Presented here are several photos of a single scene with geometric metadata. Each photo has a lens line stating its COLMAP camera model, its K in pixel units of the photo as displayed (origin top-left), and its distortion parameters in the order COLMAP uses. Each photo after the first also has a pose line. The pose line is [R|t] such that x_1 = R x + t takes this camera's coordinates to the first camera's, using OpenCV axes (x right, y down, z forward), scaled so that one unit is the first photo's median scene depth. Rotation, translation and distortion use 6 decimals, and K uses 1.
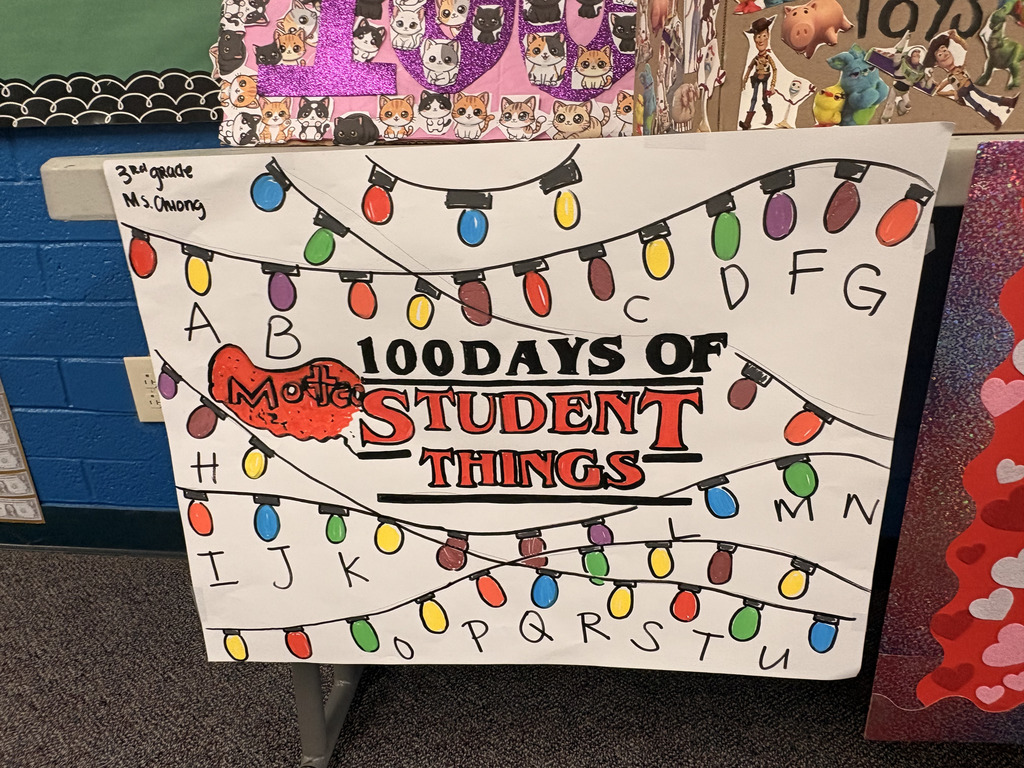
lens RADIAL K [[677.7, 0, 511.2], [0, 677.7, 388.5], [0, 0, 1]] dist [0.036560, -0.001549]
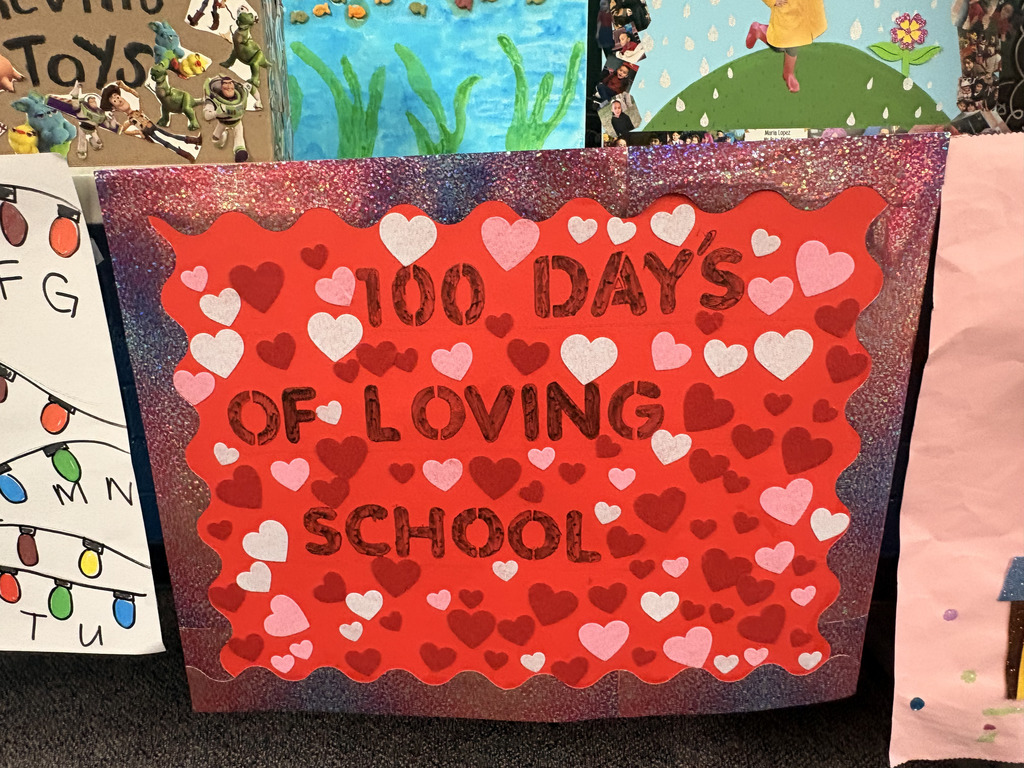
lens RADIAL K [[677.7, 0, 512.3], [0, 677.7, 386.8], [0, 0, 1]] dist [0.036560, -0.001549]
pose [[0.999513, -0.009360, -0.029767, 1.309735], [0.007043, 0.997005, -0.077017, 0.105736], [0.030399, 0.076770, 0.996585, -0.128306]]
